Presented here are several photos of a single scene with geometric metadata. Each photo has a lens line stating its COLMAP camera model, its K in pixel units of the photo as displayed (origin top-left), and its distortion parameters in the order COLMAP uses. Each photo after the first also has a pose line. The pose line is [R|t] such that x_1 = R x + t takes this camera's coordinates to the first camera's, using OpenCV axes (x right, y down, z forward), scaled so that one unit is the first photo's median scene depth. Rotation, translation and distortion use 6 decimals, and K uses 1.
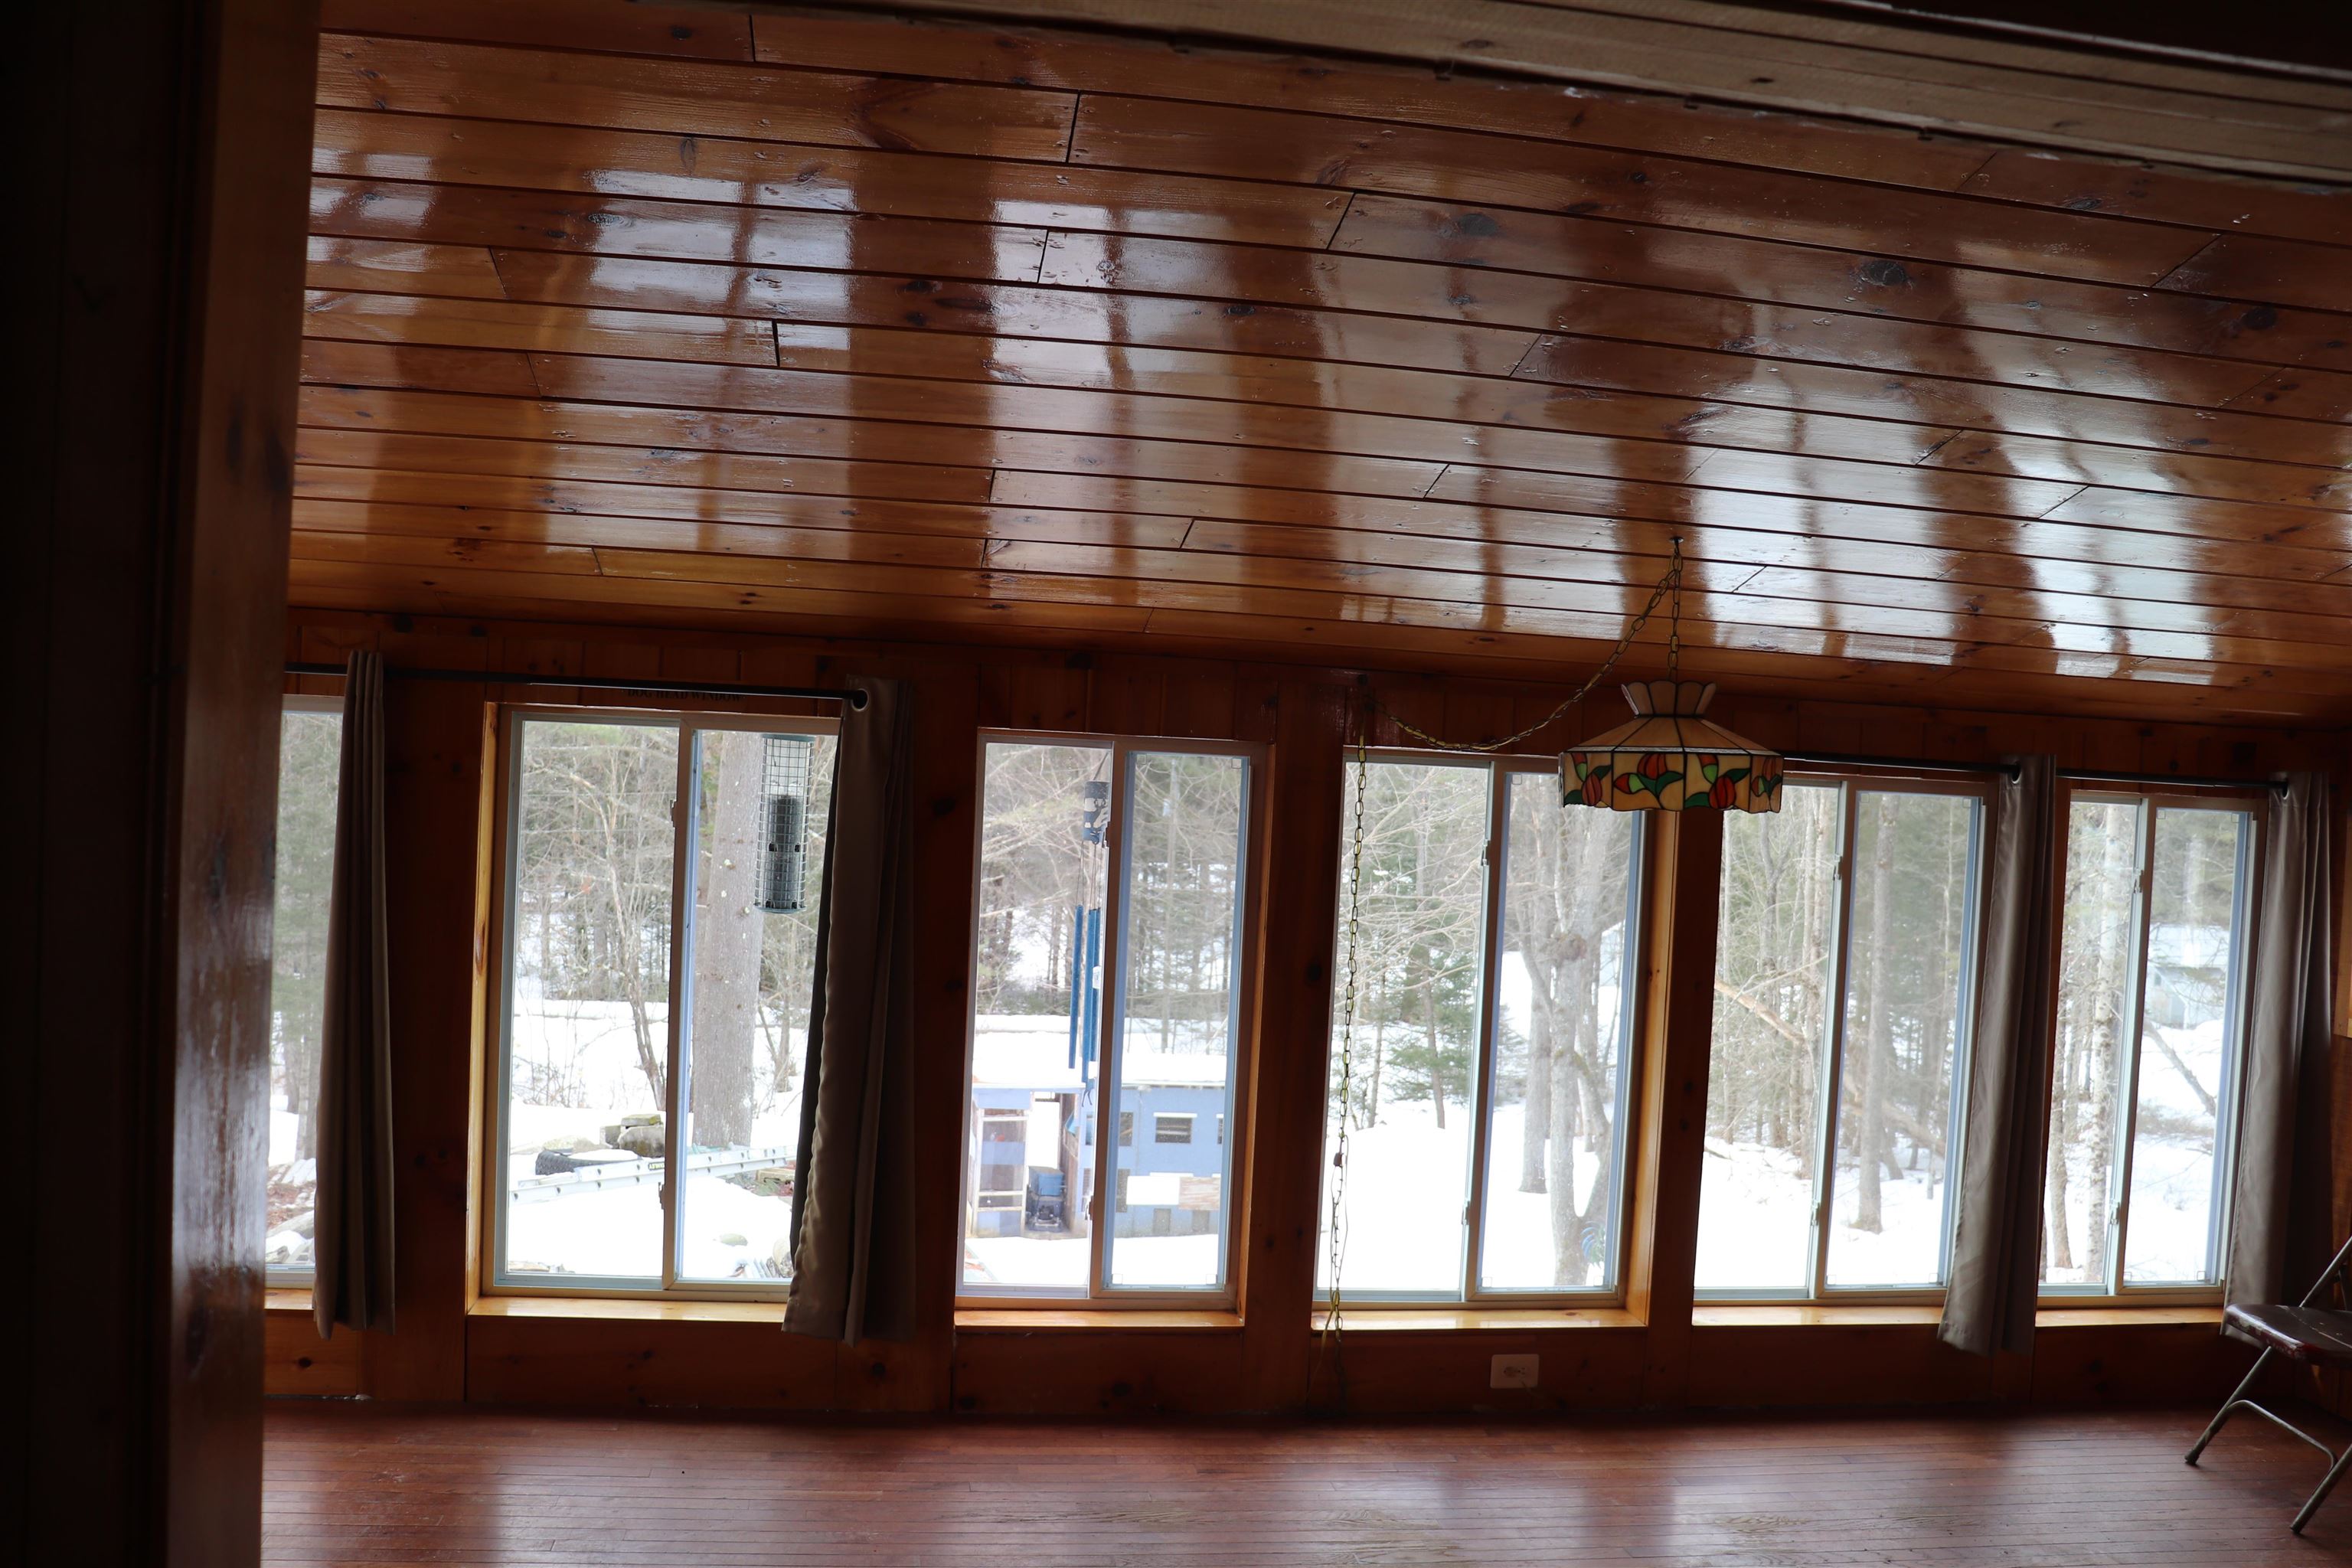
lens RADIAL K [[1951.3, 0, 1176.0], [0, 1951.3, 784.0], [0, 0, 1]] dist [-0.175114, 0.158143]
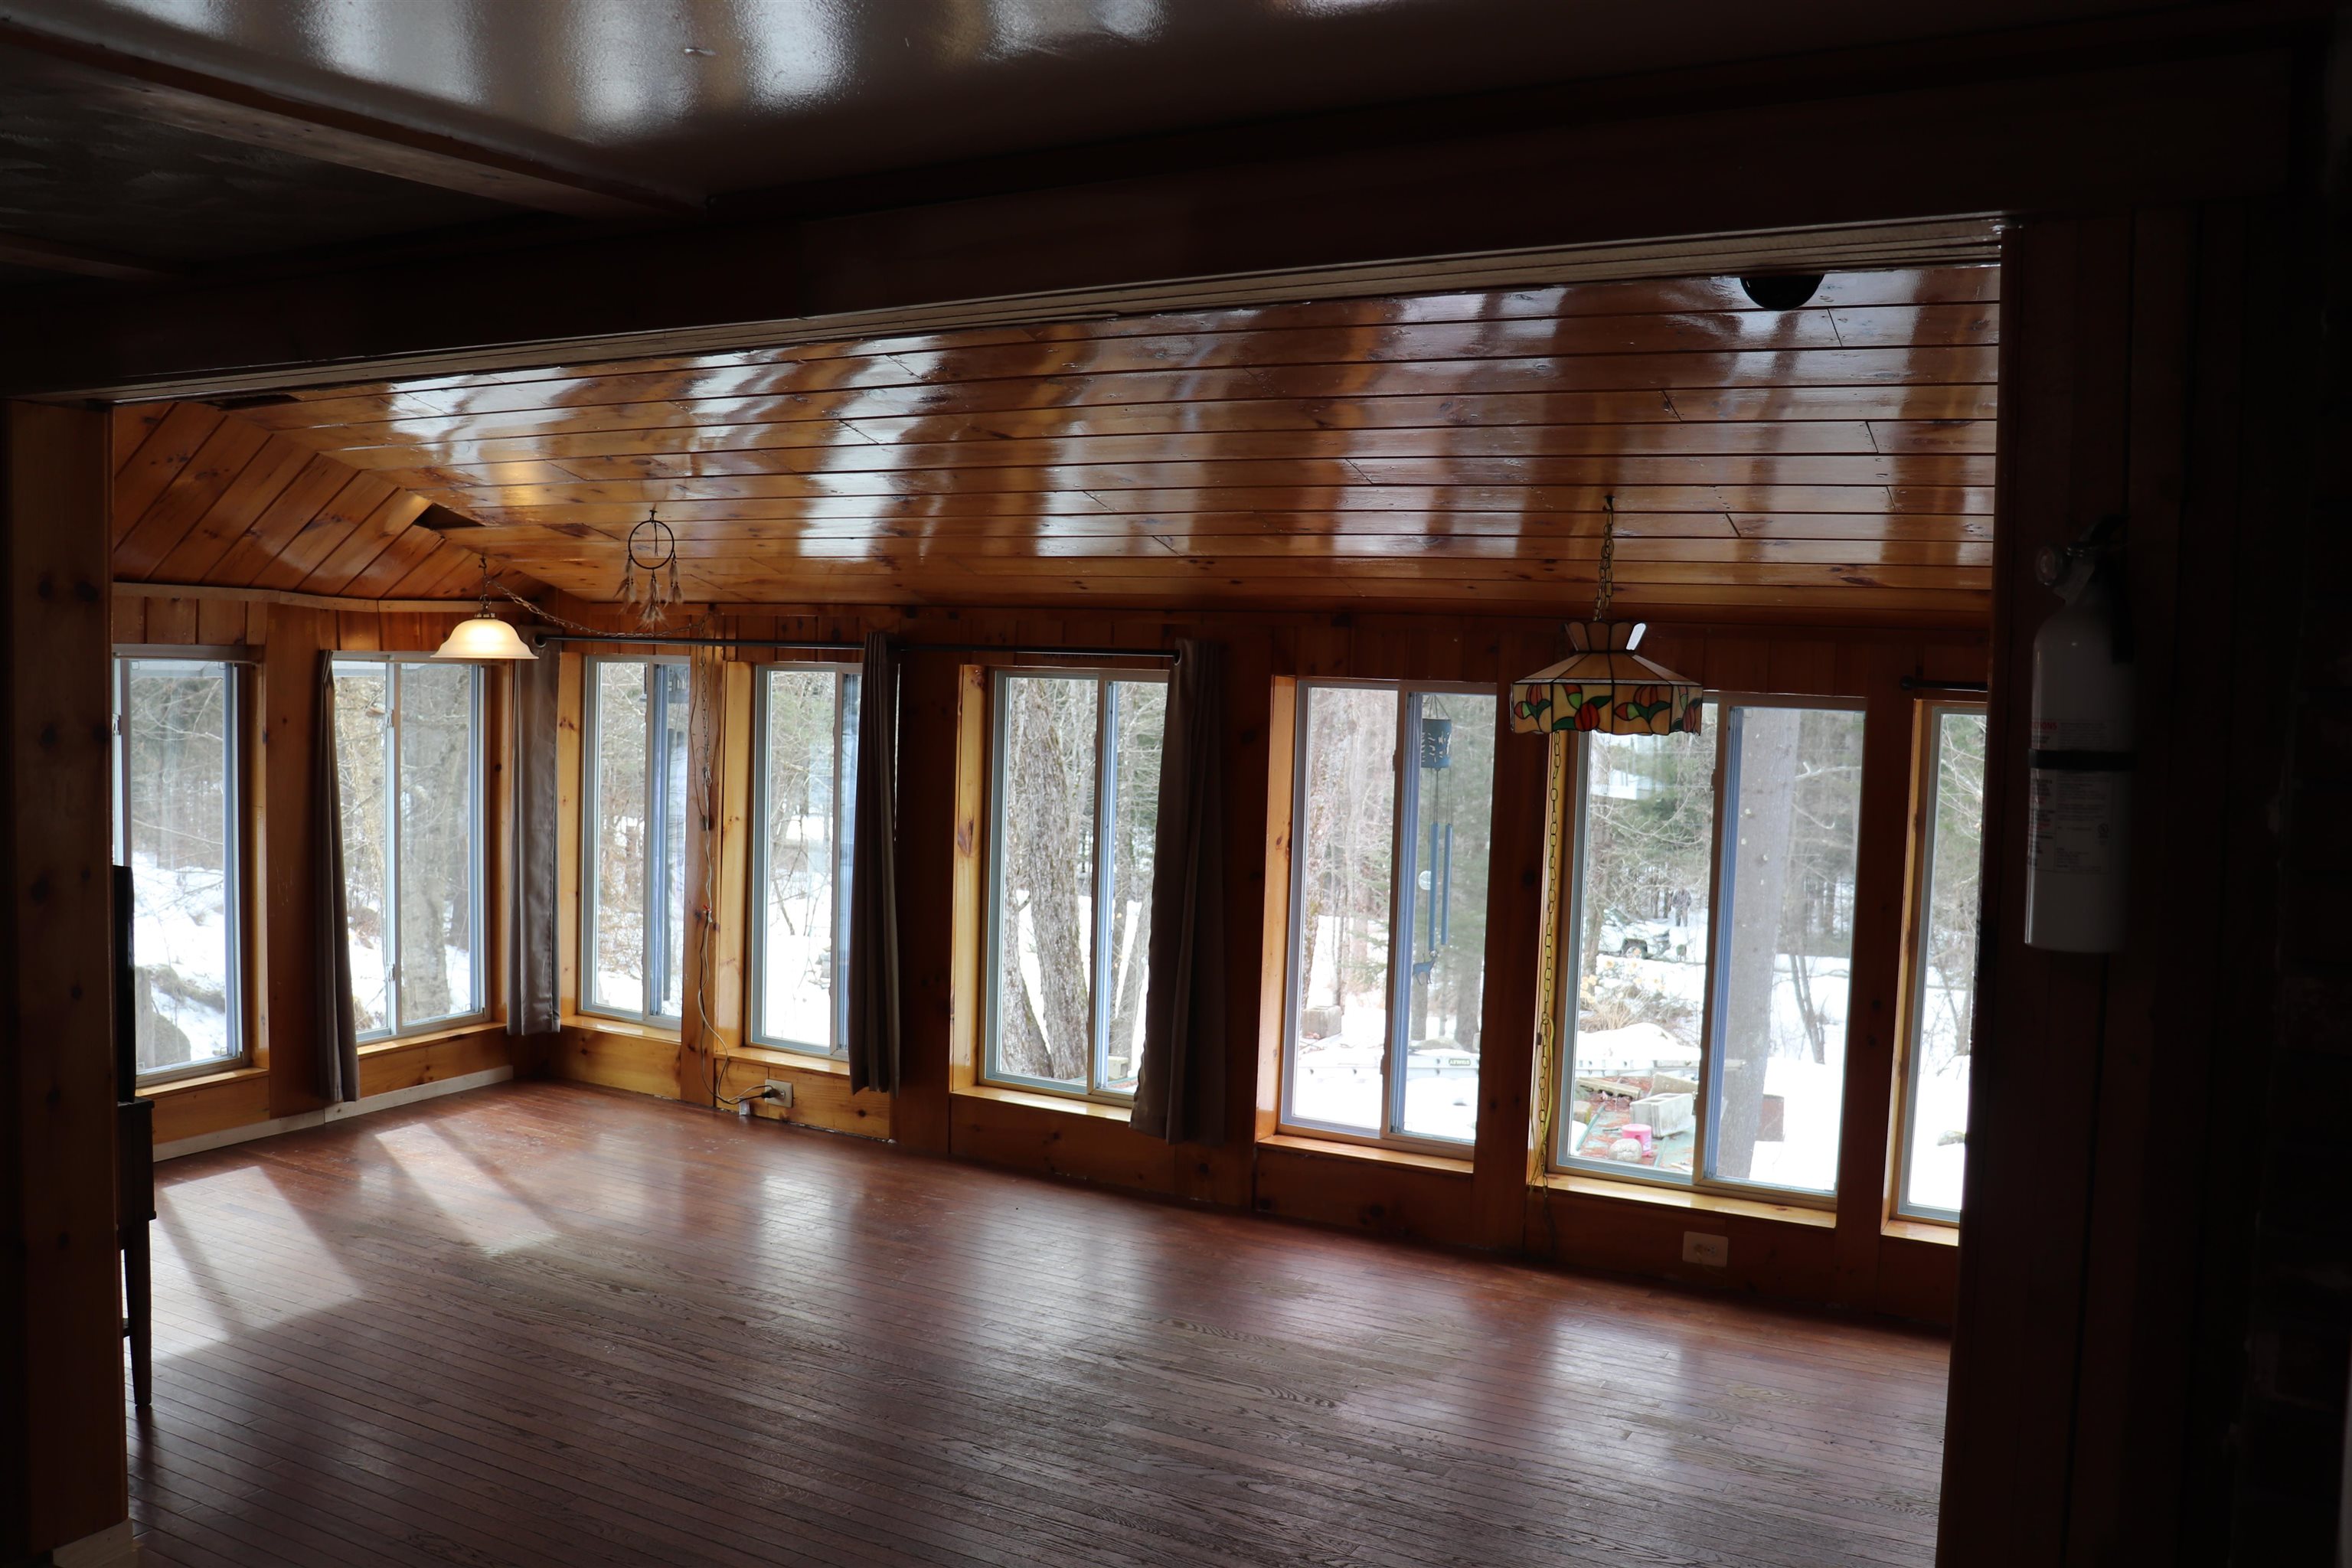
lens RADIAL K [[1951.3, 0, 1176.0], [0, 1951.3, 784.0], [0, 0, 1]] dist [-0.175114, 0.158143]
pose [[0.795262, 0.010435, -0.606175, 0.631698], [0.002490, 0.999787, 0.020477, 0.016160], [0.606260, -0.017794, 0.795067, -0.059698]]
